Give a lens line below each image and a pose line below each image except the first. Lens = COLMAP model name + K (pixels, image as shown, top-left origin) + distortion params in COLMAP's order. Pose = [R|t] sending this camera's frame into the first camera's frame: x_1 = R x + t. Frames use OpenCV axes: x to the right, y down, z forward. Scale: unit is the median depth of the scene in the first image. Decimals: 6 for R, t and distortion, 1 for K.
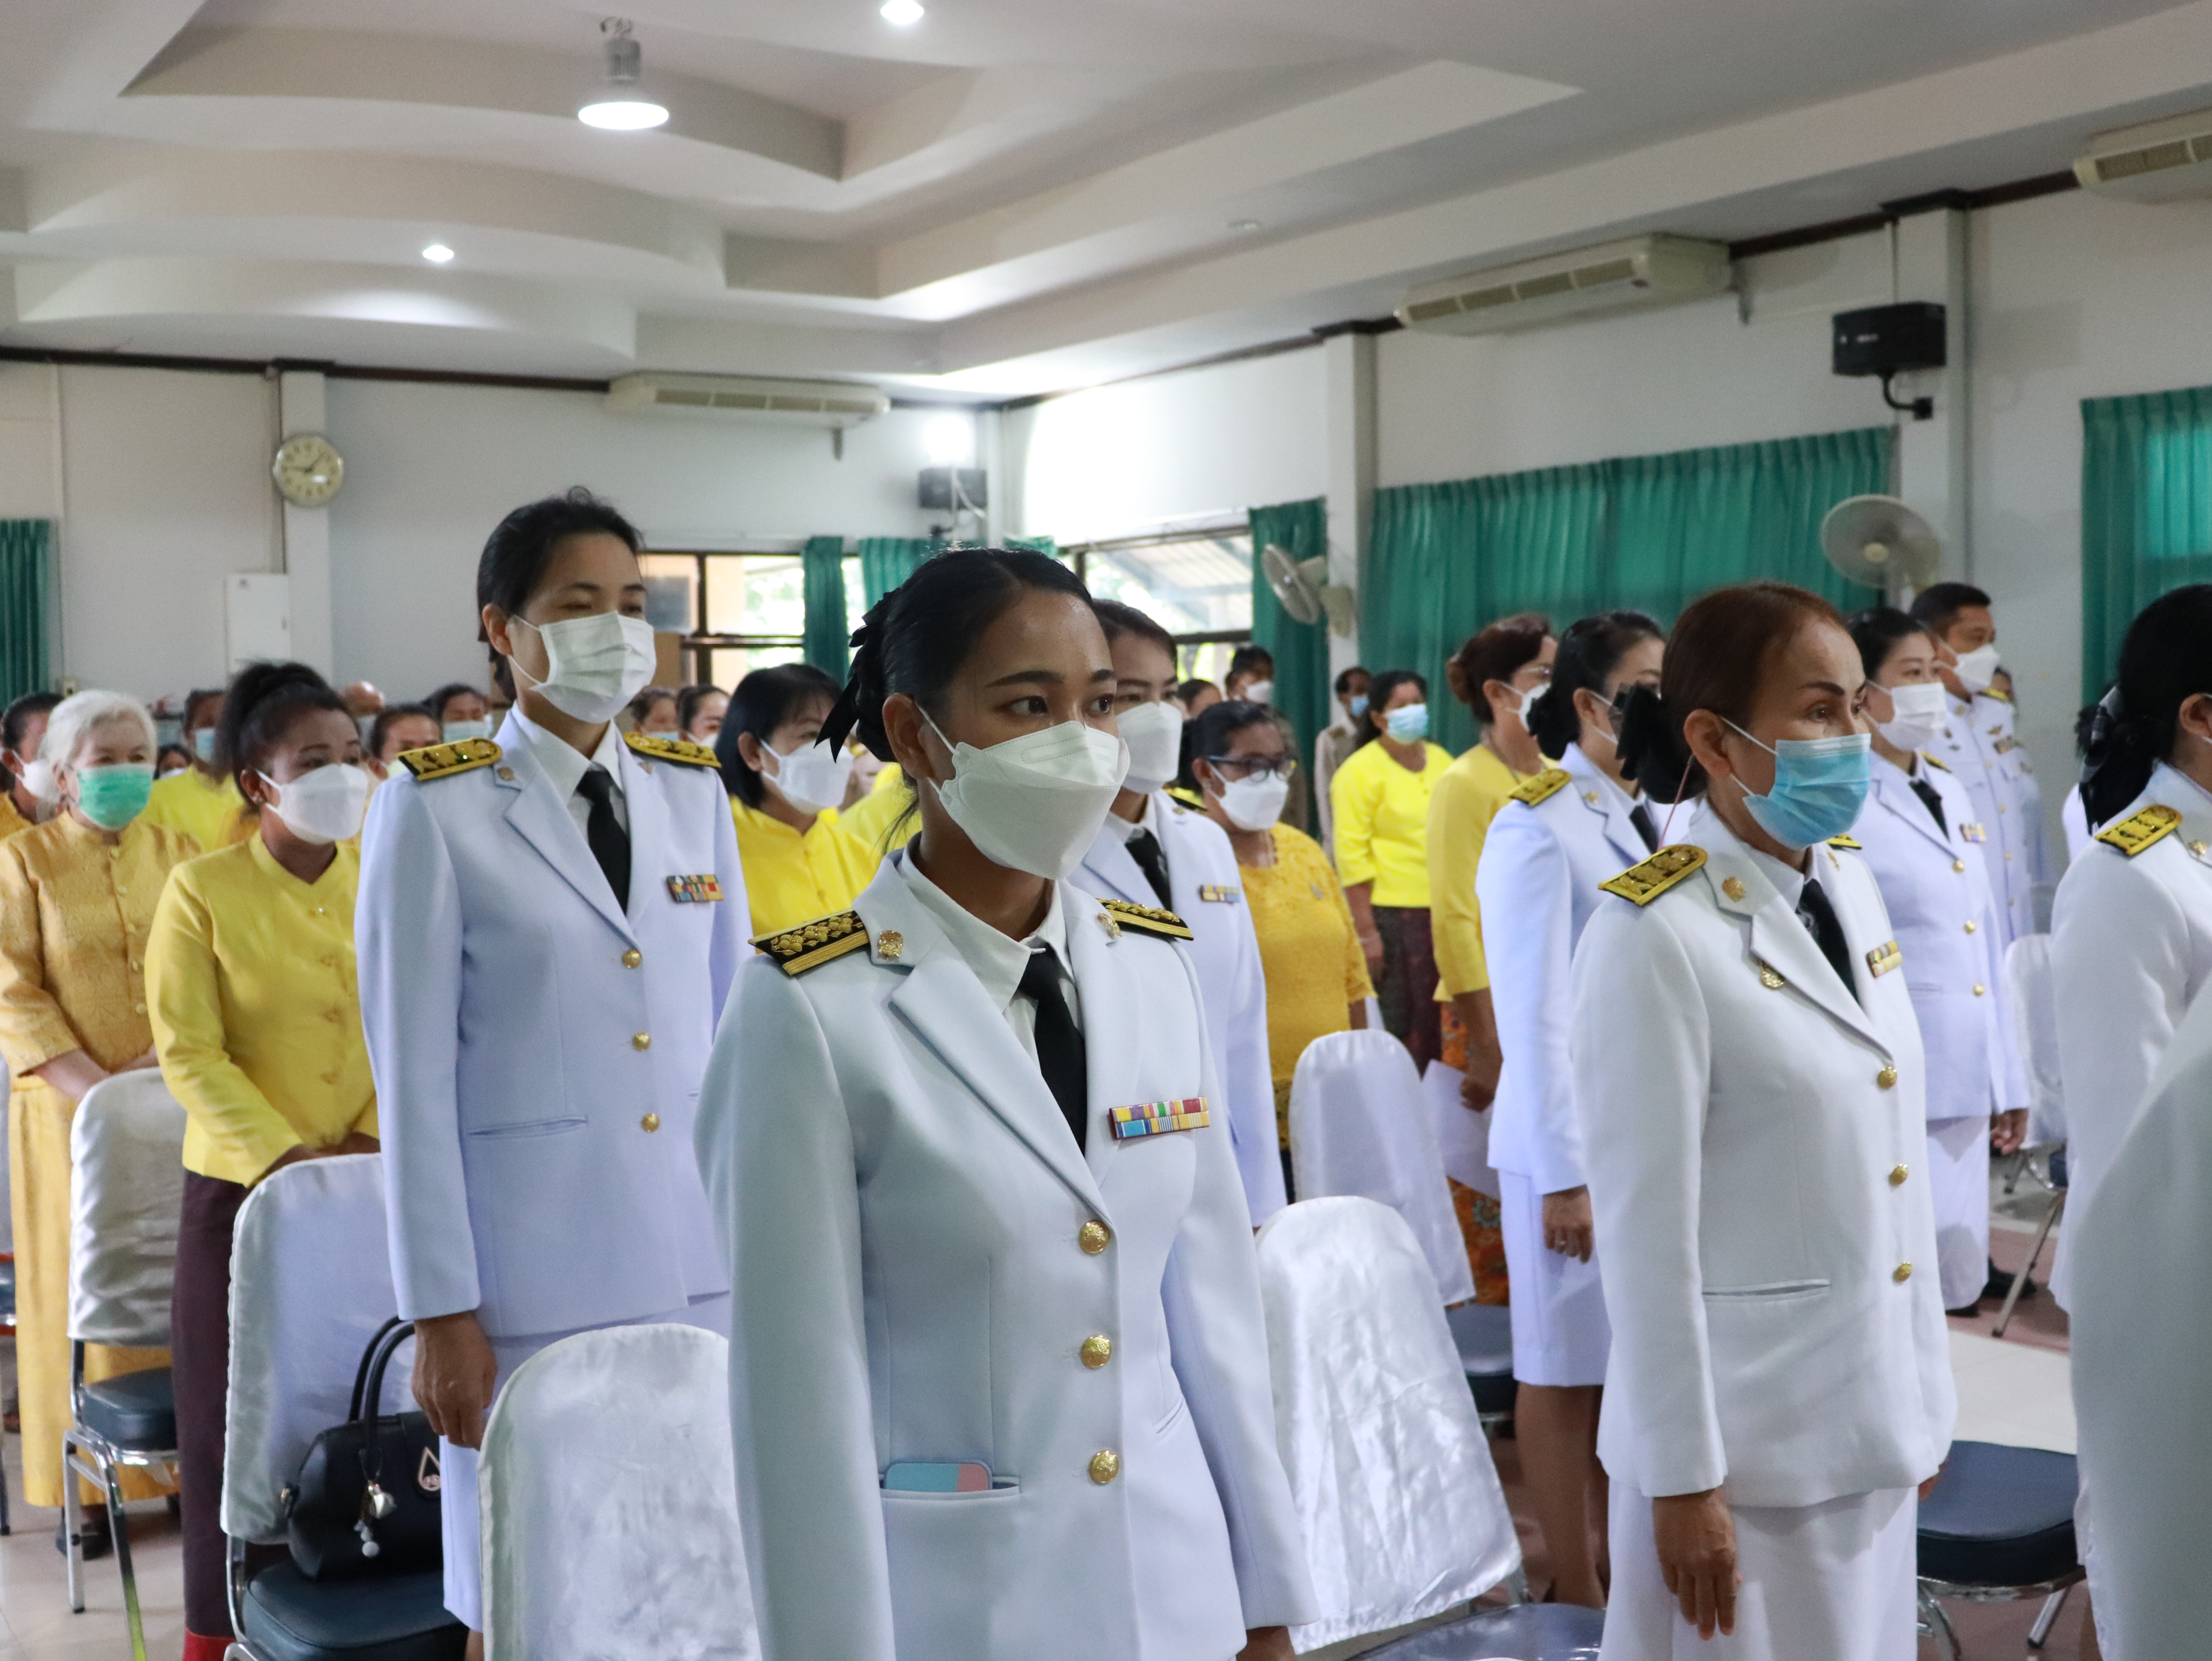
lens RADIAL K [[2351.3, 0, 1106.0], [0, 2351.3, 830.5], [0, 0, 1]] dist [-0.109757, 0.132178]
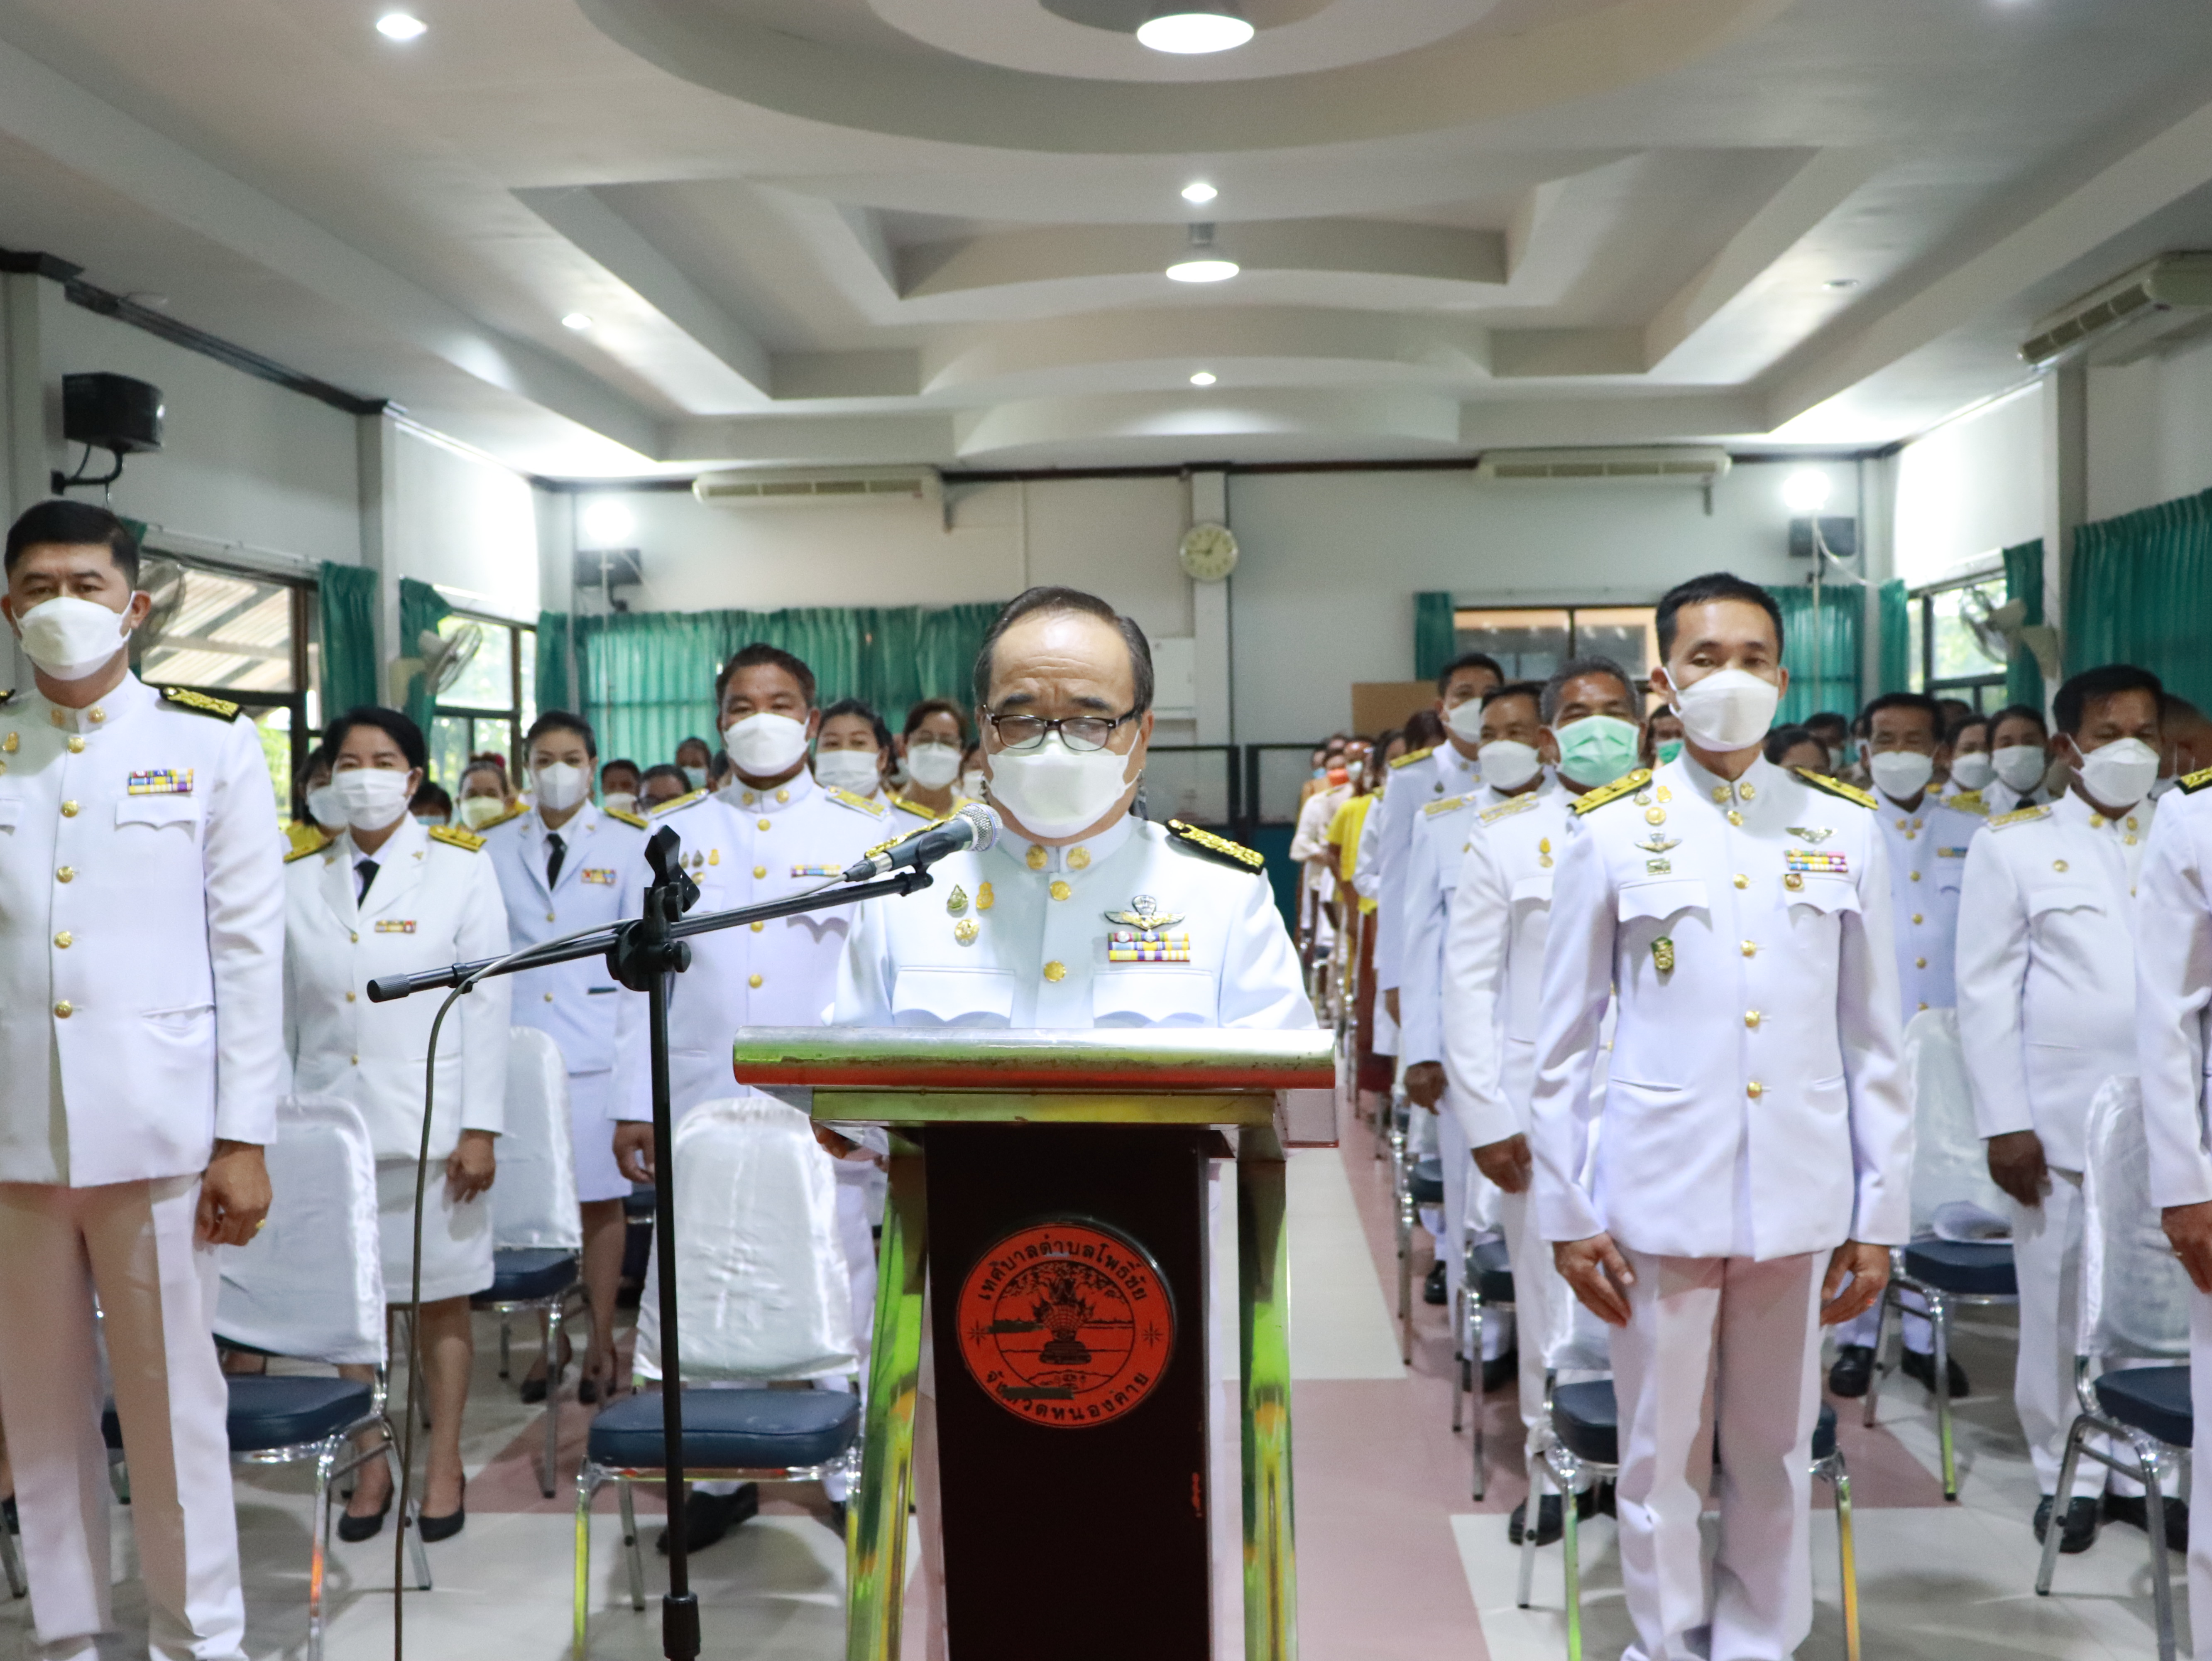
lens RADIAL K [[2351.3, 0, 1106.0], [0, 2351.3, 830.5], [0, 0, 1]] dist [-0.109757, 0.132178]
pose [[0.785202, 0.023484, -0.618794, 0.382329], [-0.031401, 0.999505, -0.001912, -0.004793], [0.618443, 0.020932, 0.785551, -0.001813]]
